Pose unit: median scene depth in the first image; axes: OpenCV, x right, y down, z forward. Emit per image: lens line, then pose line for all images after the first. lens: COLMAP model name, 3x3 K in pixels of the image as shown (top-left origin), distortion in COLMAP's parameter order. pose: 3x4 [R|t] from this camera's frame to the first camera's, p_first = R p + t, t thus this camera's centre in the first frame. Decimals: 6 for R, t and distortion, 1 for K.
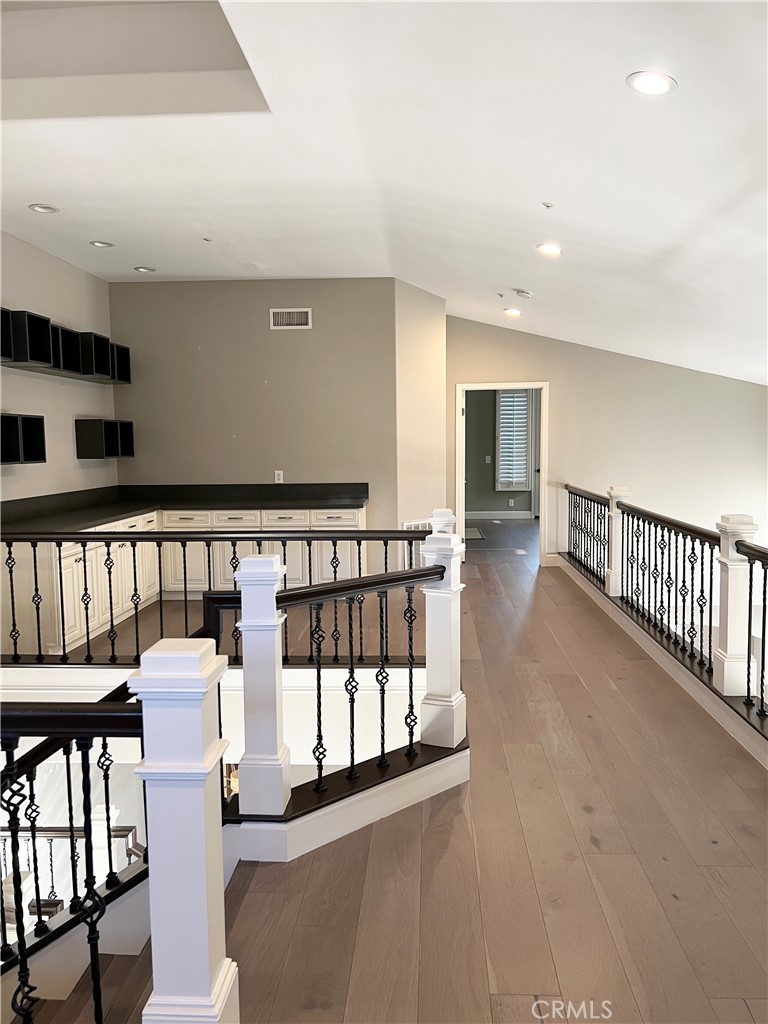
lens RADIAL K [[770.6, 0, 394.8], [0, 770.6, 508.6], [0, 0, 1]] dist [0.049828, -0.051829]
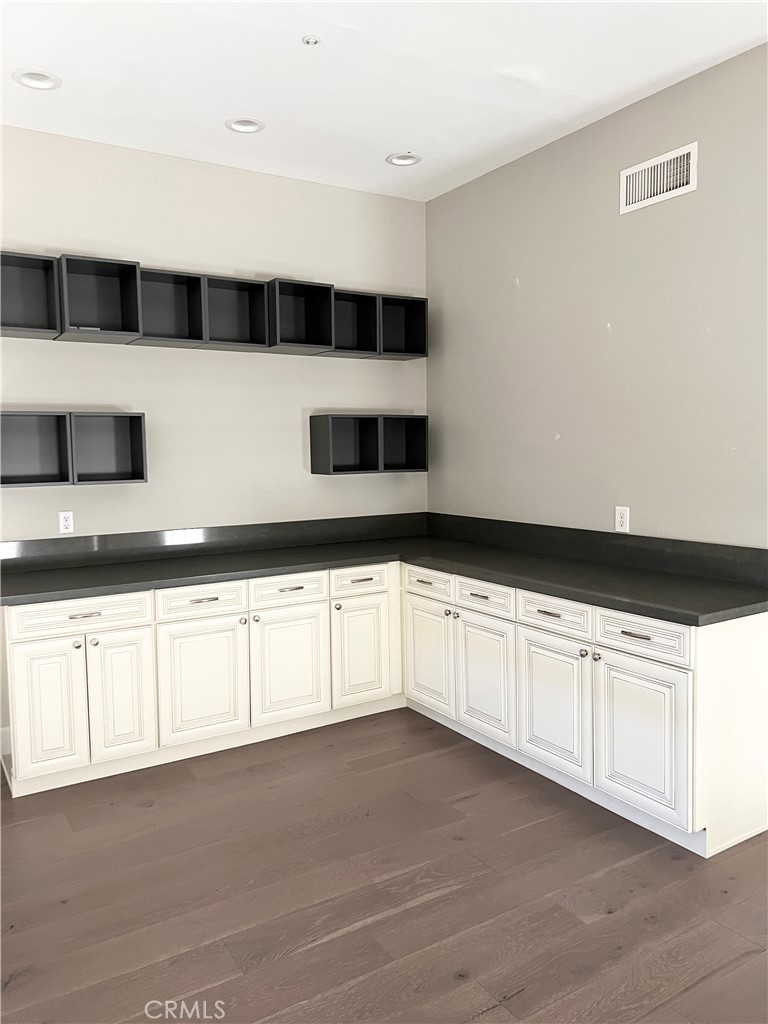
lens RADIAL K [[770.6, 0, 394.8], [0, 770.6, 508.6], [0, 0, 1]] dist [0.049828, -0.051829]
pose [[0.573013, 0.065239, -0.816946, 0.175339], [-0.063413, 0.997368, 0.035169, -0.059183], [0.817089, 0.031653, 0.575641, 0.639619]]
